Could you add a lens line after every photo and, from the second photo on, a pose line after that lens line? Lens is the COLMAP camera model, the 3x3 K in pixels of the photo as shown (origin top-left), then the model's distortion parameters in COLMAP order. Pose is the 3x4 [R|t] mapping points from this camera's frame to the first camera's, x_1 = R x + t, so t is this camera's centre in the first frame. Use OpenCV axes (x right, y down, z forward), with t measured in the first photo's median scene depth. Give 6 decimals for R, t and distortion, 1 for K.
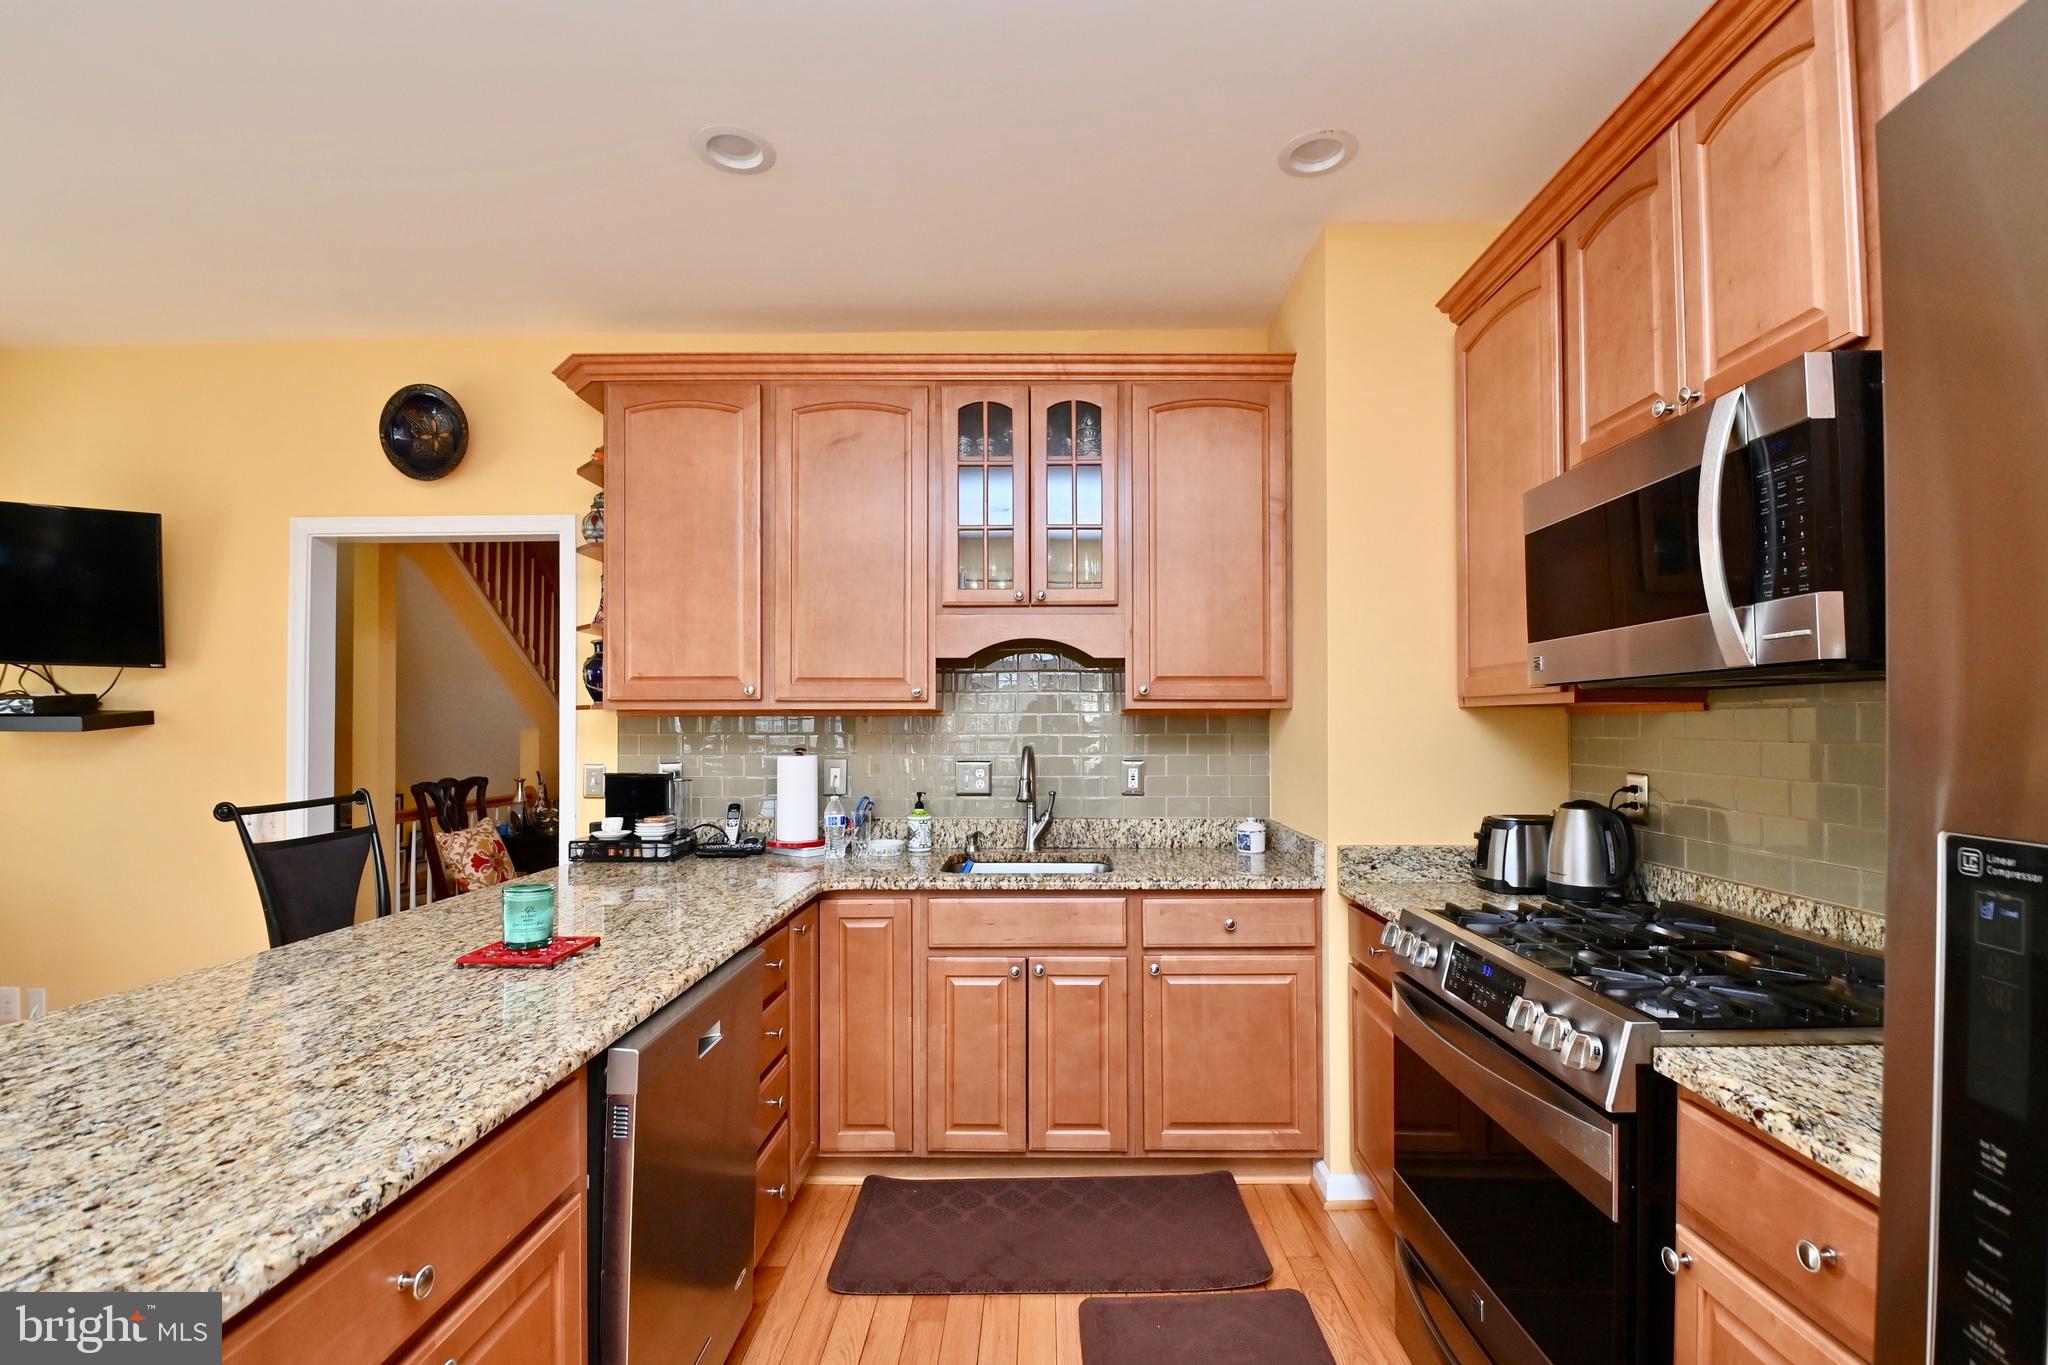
lens RADIAL K [[897.8, 0, 1045.8], [0, 897.8, 707.3], [0, 0, 1]] dist [0.010268, -0.016813]
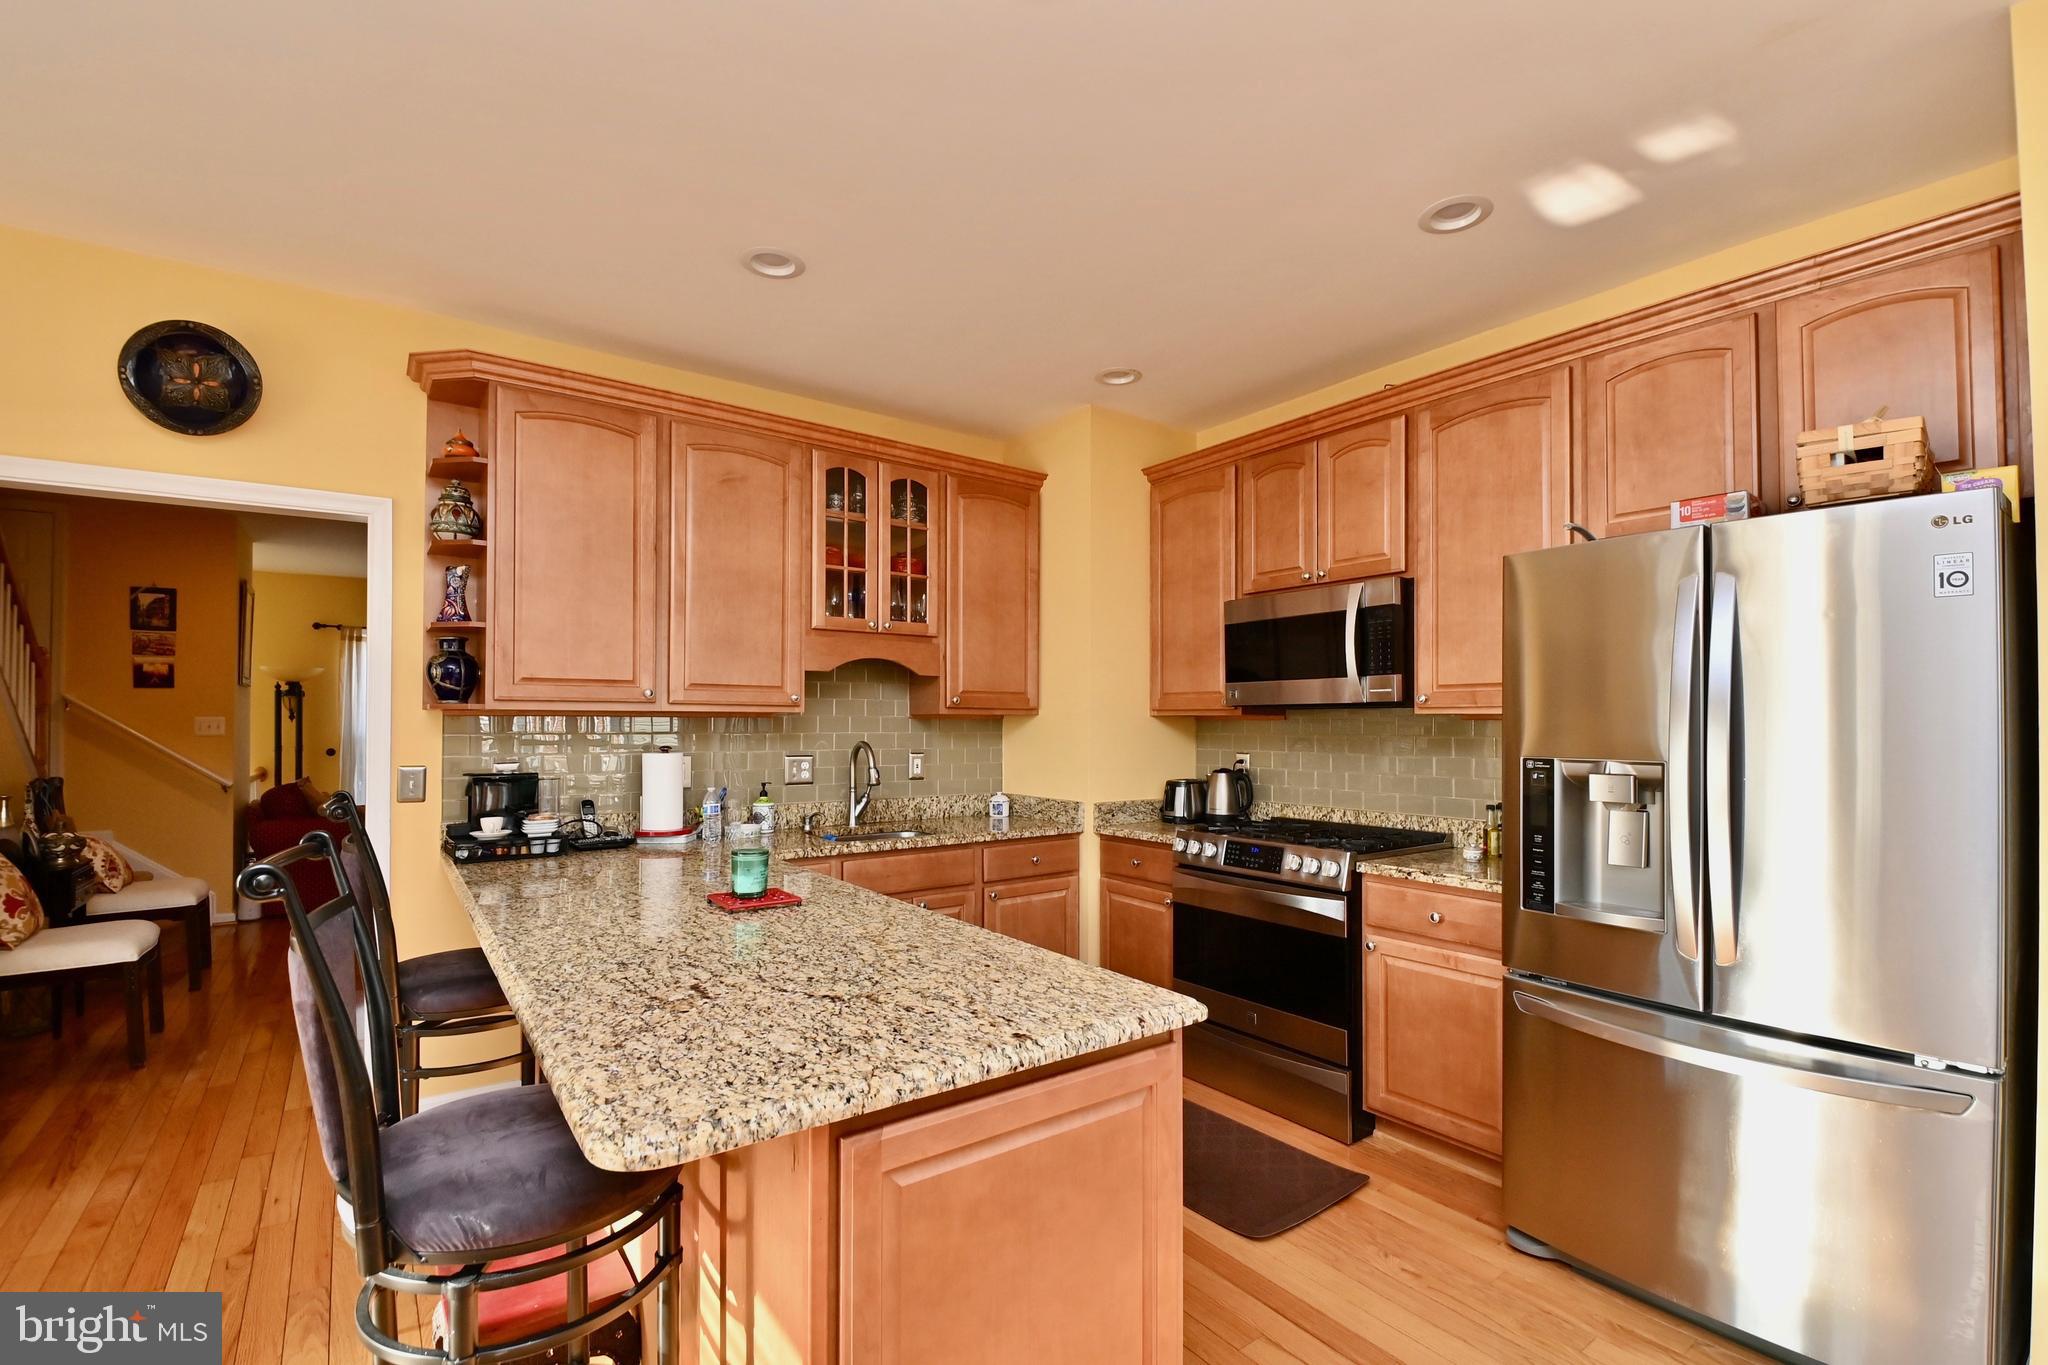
lens RADIAL K [[897.8, 0, 1036.6], [0, 897.8, 713.5], [0, 0, 1]] dist [0.010268, -0.016813]
pose [[0.796360, 0.010932, 0.604724, -0.625465], [-0.014974, 0.999887, 0.001643, -0.003835], [-0.604638, -0.010364, 0.796433, -0.167975]]
